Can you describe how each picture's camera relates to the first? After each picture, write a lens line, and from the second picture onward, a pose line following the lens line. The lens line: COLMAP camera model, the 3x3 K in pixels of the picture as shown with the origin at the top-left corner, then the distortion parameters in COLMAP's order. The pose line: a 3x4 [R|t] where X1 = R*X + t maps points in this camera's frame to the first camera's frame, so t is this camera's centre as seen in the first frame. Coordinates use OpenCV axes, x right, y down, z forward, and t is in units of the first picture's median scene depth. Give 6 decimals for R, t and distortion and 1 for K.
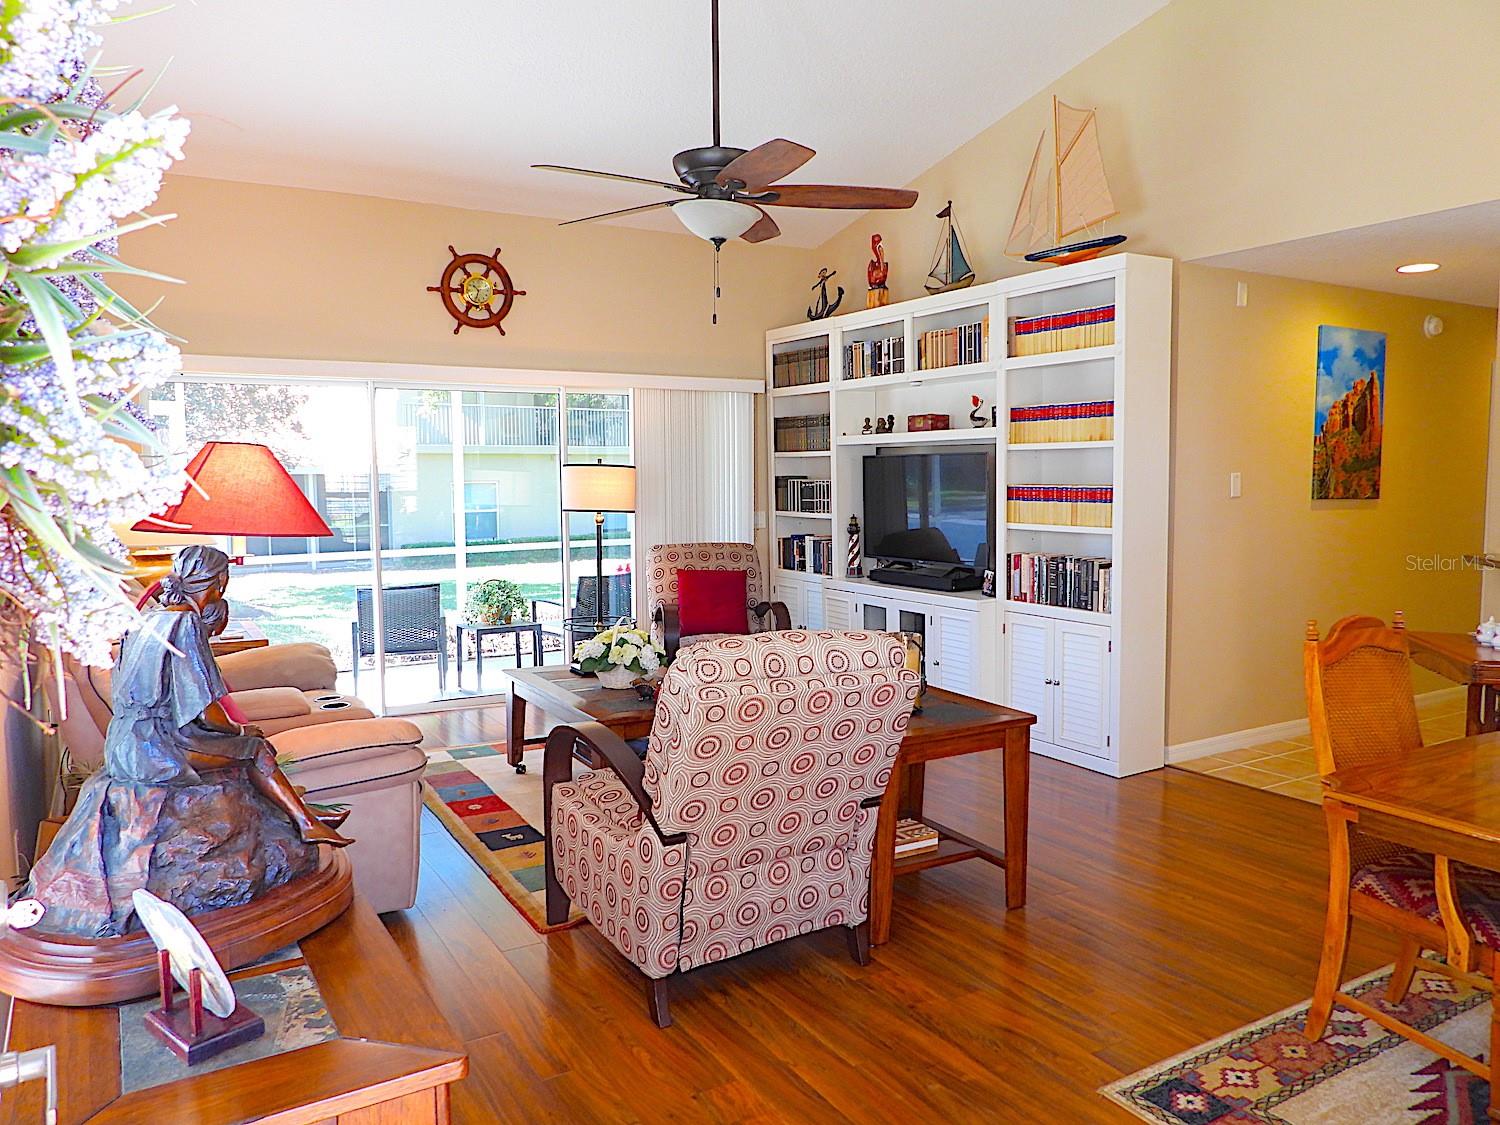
lens RADIAL K [[1072.6, 0, 750.0], [0, 1072.6, 562.5], [0, 0, 1]] dist [-0.016097, 0.005485]
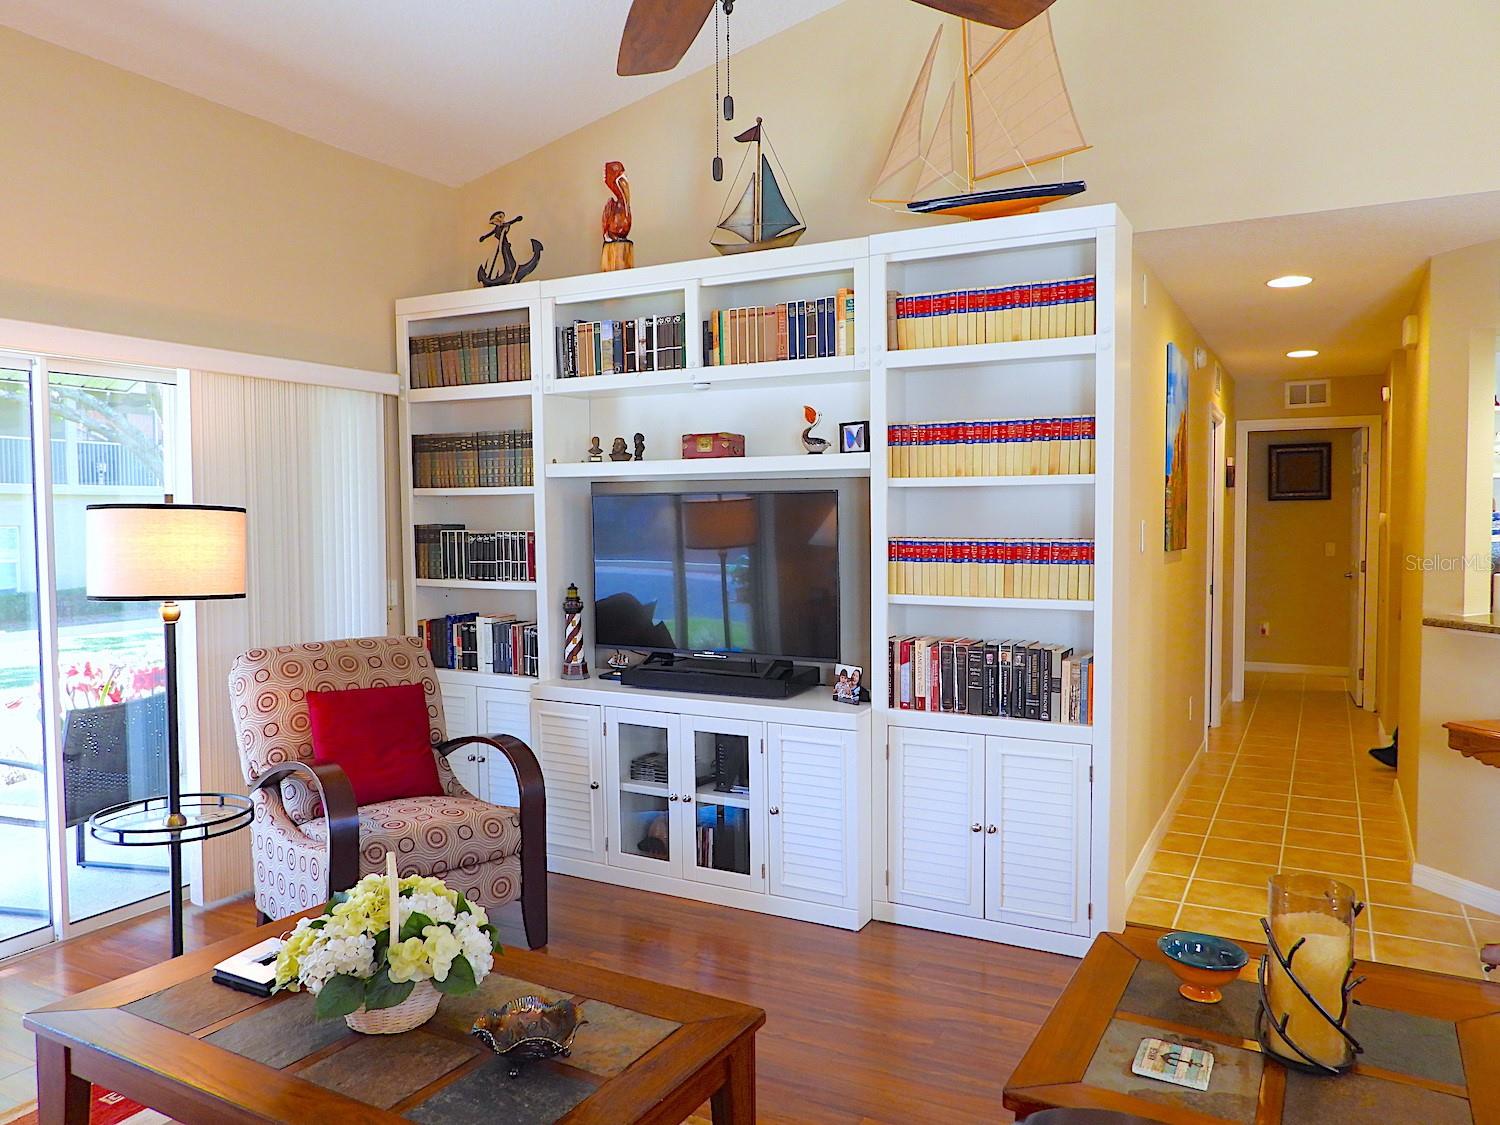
lens RADIAL K [[1072.6, 0, 750.0], [0, 1072.6, 562.5], [0, 0, 1]] dist [-0.016097, 0.005485]
pose [[0.857686, -0.021950, 0.513705, -0.163471], [0.042928, 0.998657, -0.029001, -0.037323], [-0.512378, 0.046926, 0.857477, 0.420605]]
